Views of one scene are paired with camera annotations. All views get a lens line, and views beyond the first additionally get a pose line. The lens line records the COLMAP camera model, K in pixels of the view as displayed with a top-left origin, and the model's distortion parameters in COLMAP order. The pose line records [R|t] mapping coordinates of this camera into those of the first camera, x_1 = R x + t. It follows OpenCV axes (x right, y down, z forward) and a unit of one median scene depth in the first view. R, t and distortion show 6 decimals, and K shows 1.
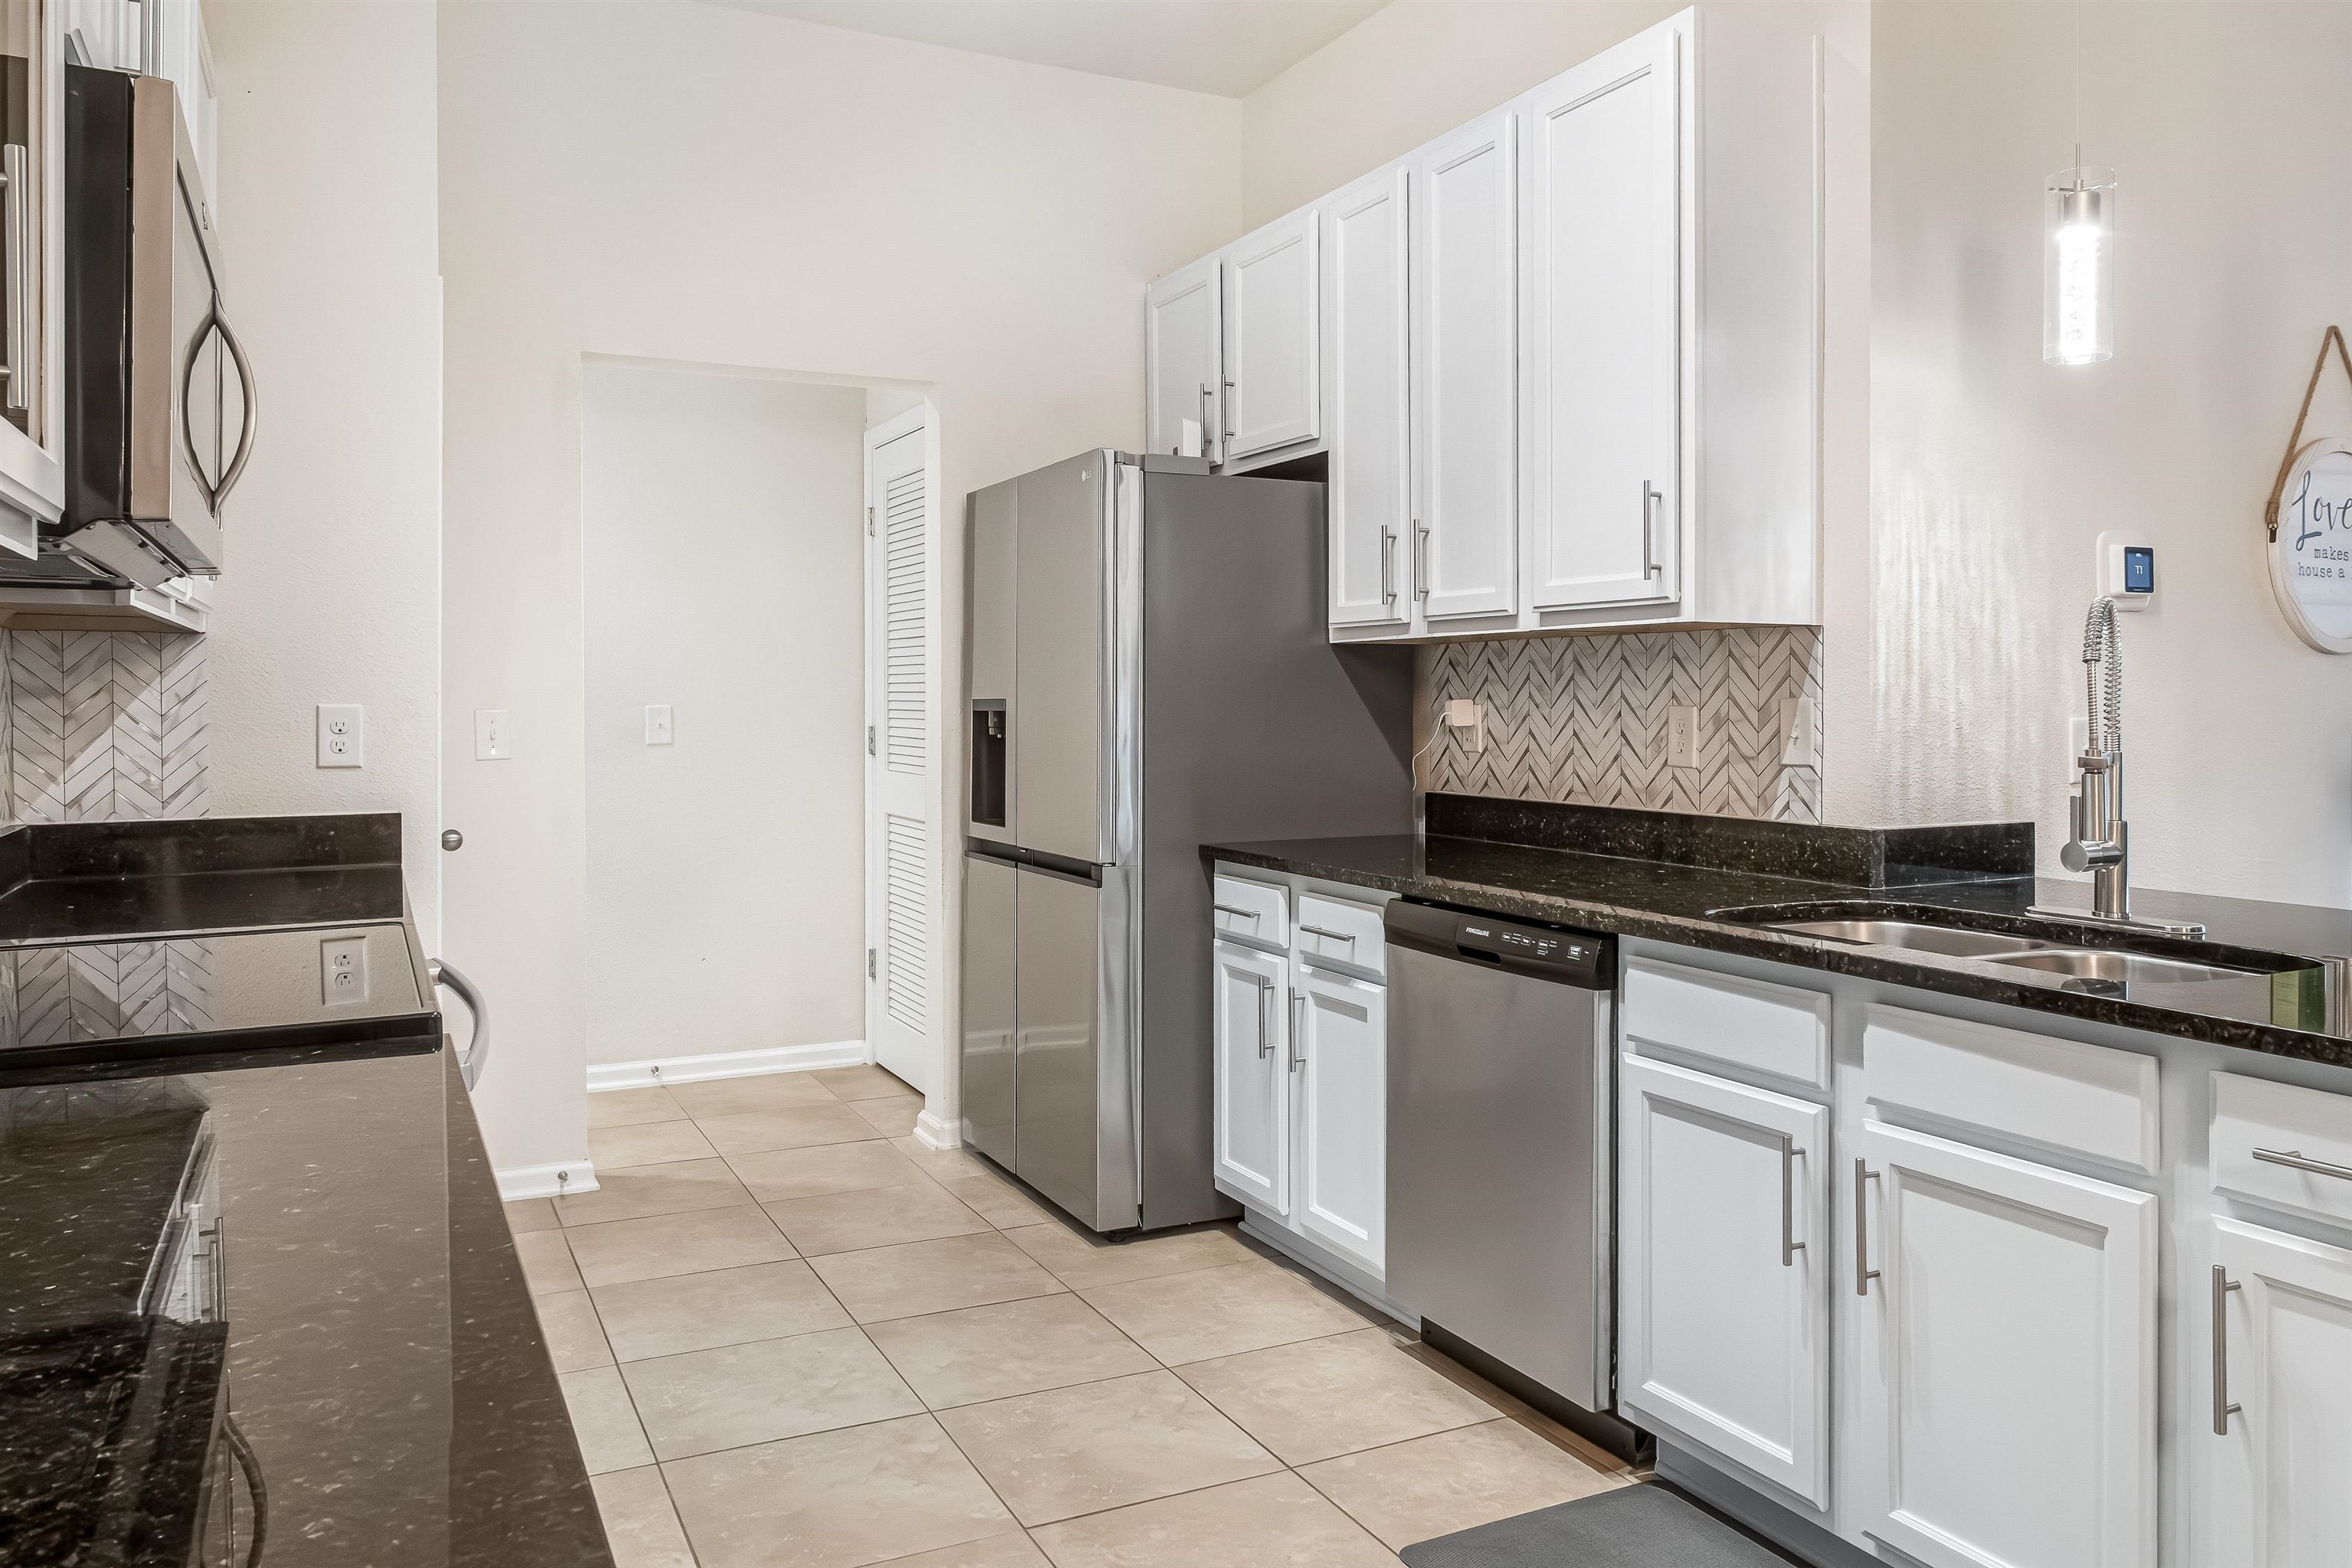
lens RADIAL K [[1688.9, 0, 1183.3], [0, 1688.9, 713.6], [0, 0, 1]] dist [-0.006478, 0.004645]
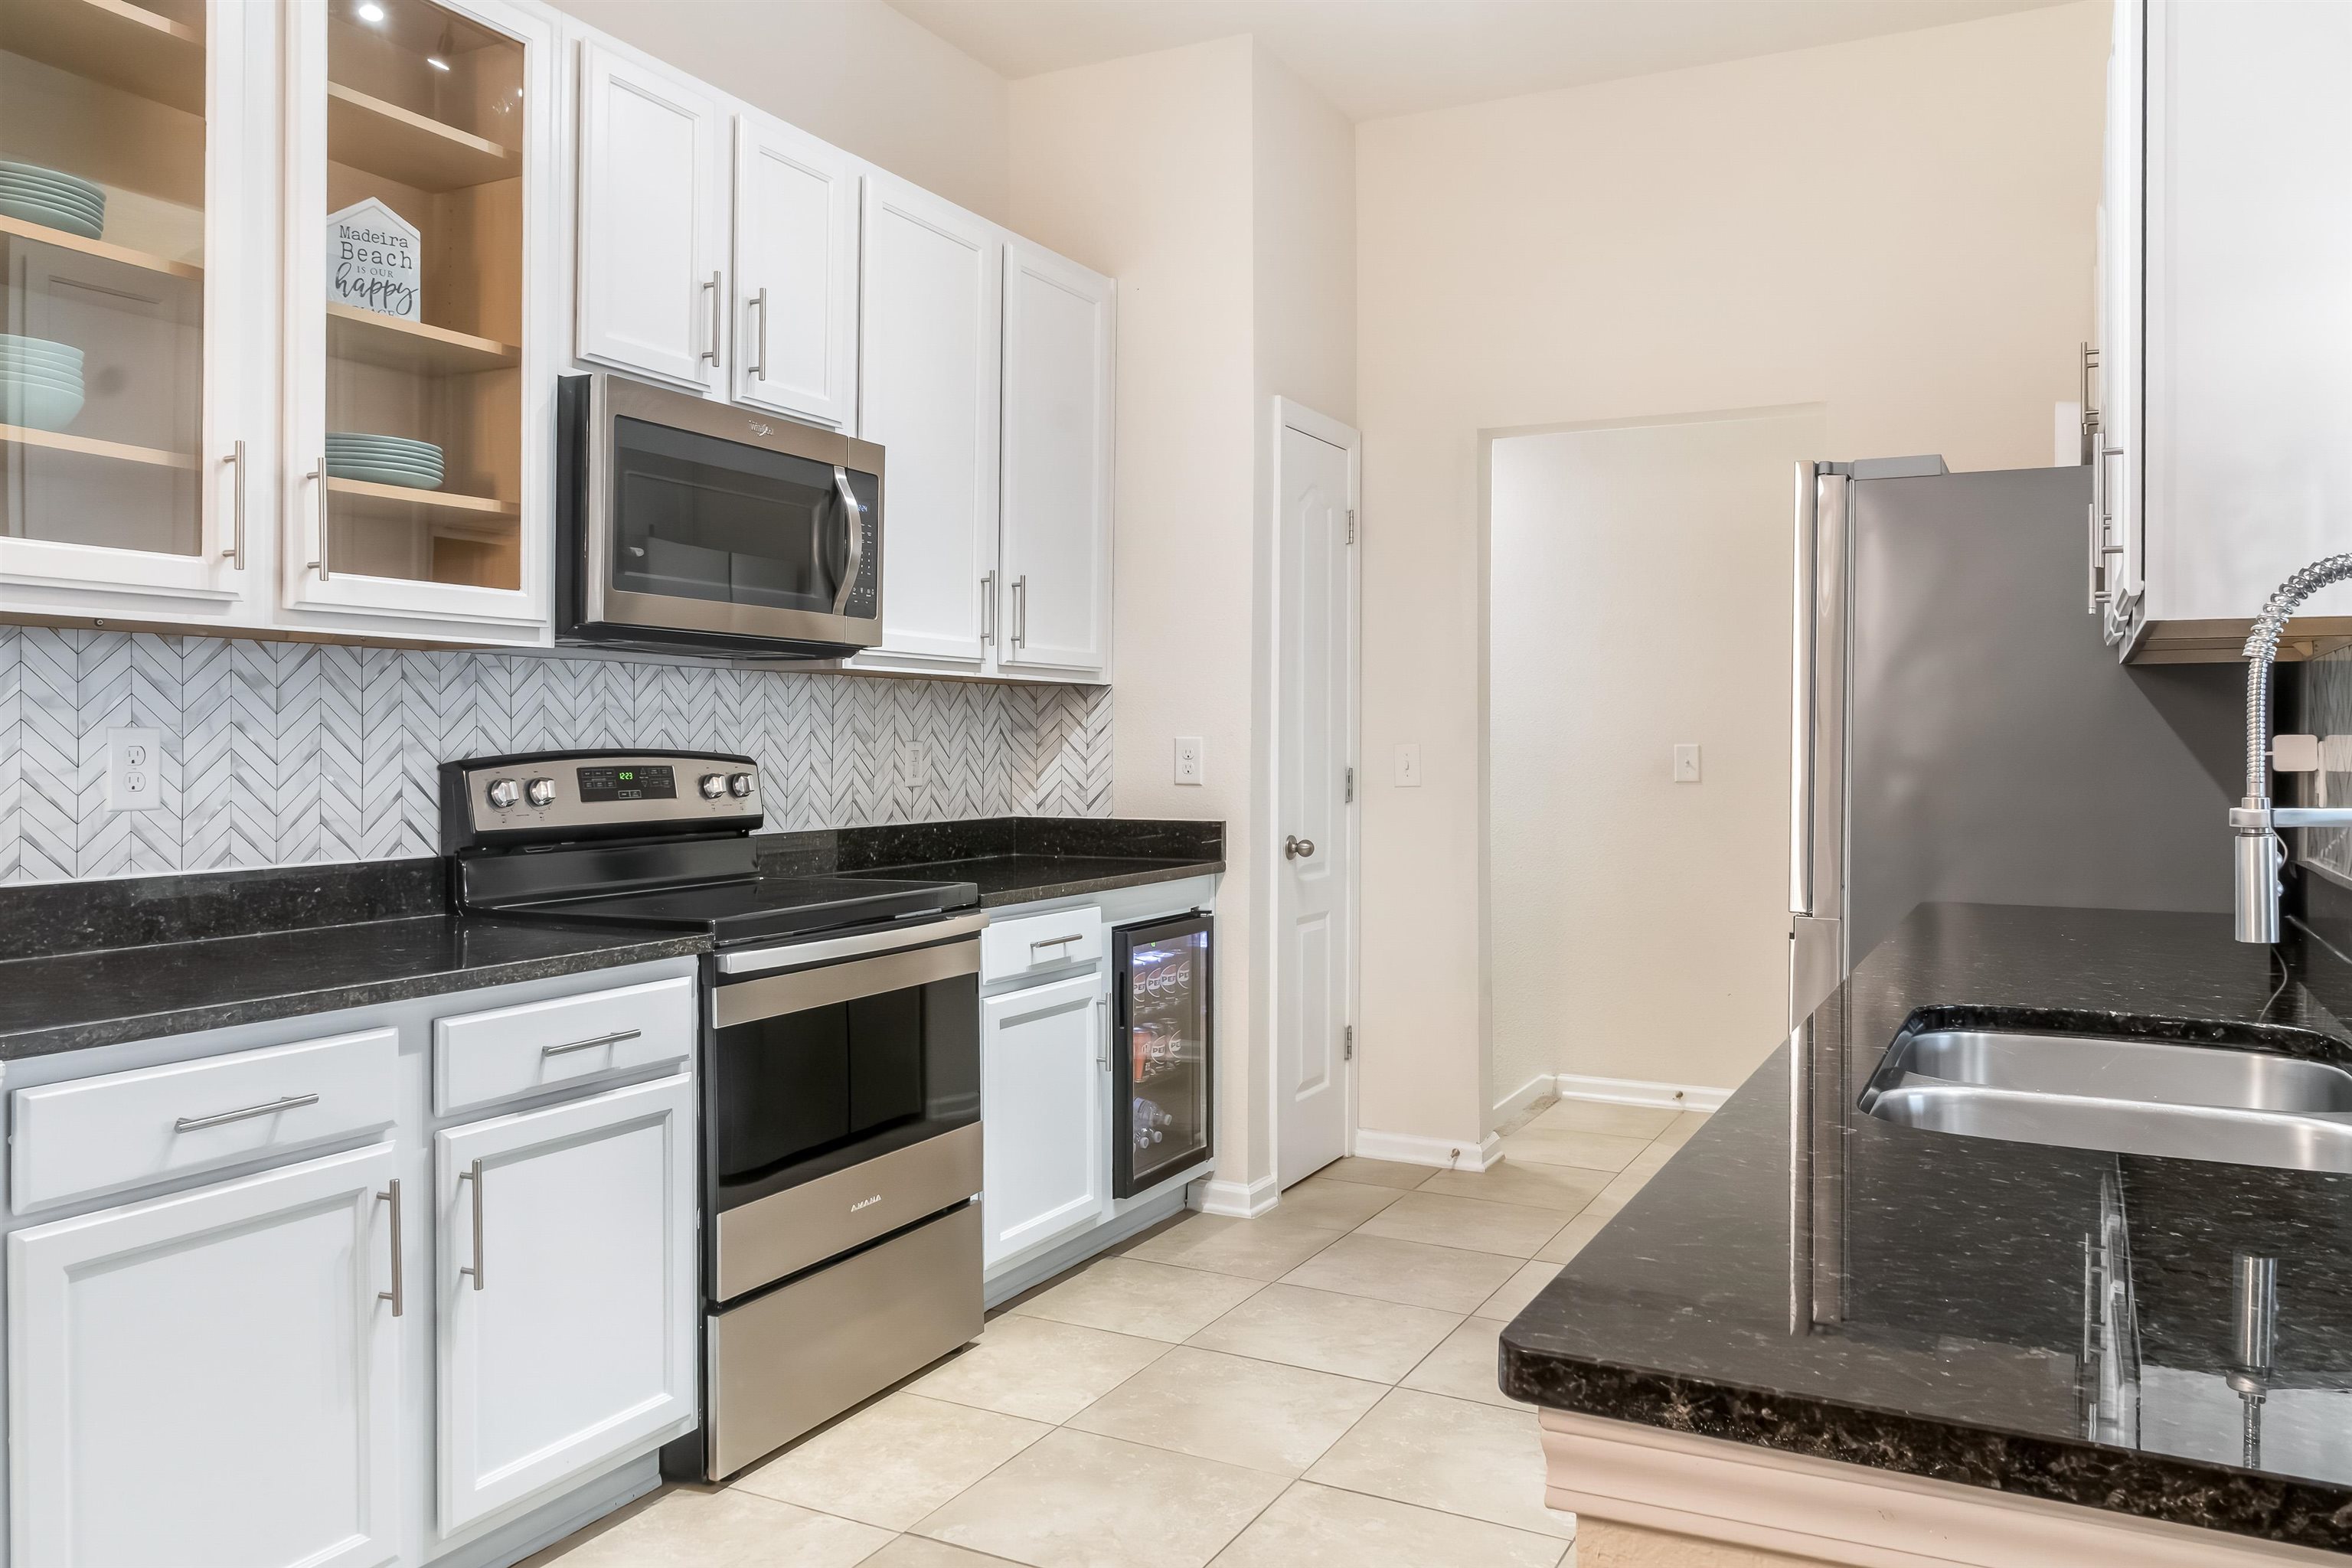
lens RADIAL K [[1711.7, 0, 1180.9], [0, 1711.7, 751.4], [0, 0, 1]] dist [-0.001374, -0.000300]
pose [[0.593775, 0.007479, -0.804596, 0.611140], [-0.012670, 0.999920, -0.000056, 0.006323], [0.804531, 0.010227, 0.593822, 0.215644]]
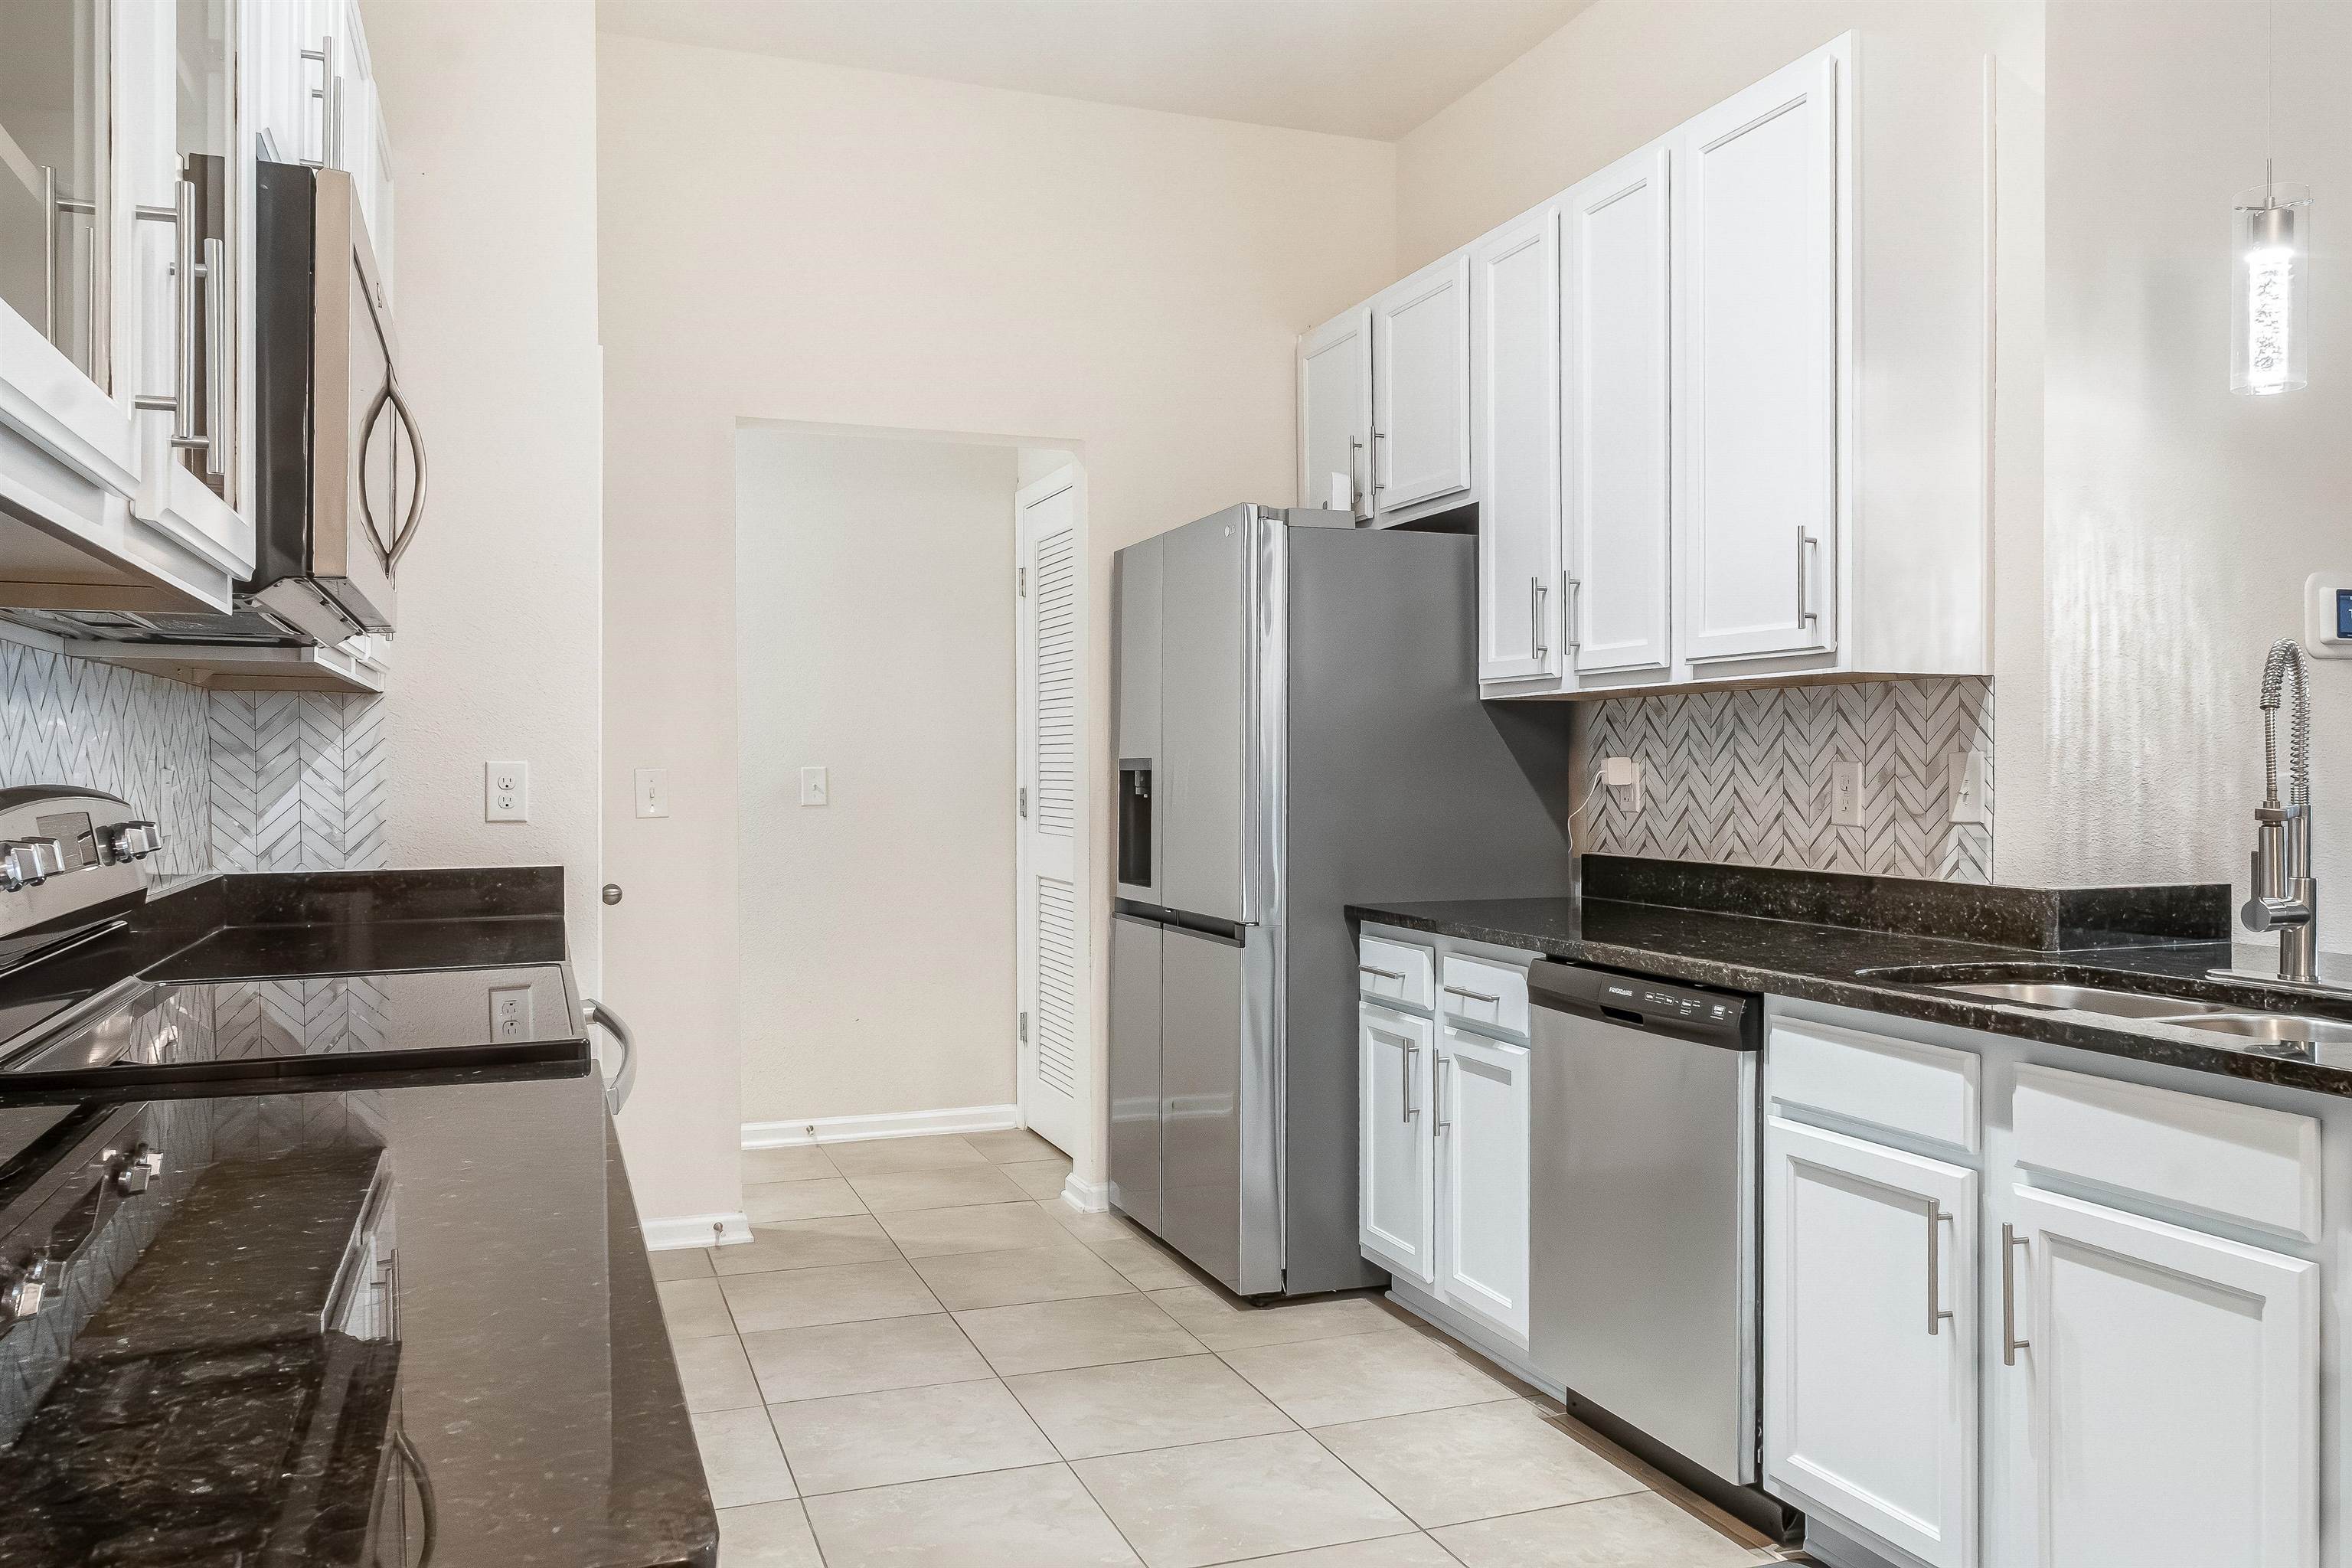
lens RADIAL K [[1757.8, 0, 1176.0], [0, 1757.8, 784.0], [0, 0, 1]] dist [0.000009, -0.001235]
pose [[0.994509, 0.000342, -0.104647, 0.023739], [-0.000323, 1.000000, 0.000192, 0.008828], [0.104647, -0.000157, 0.994509, -0.034145]]
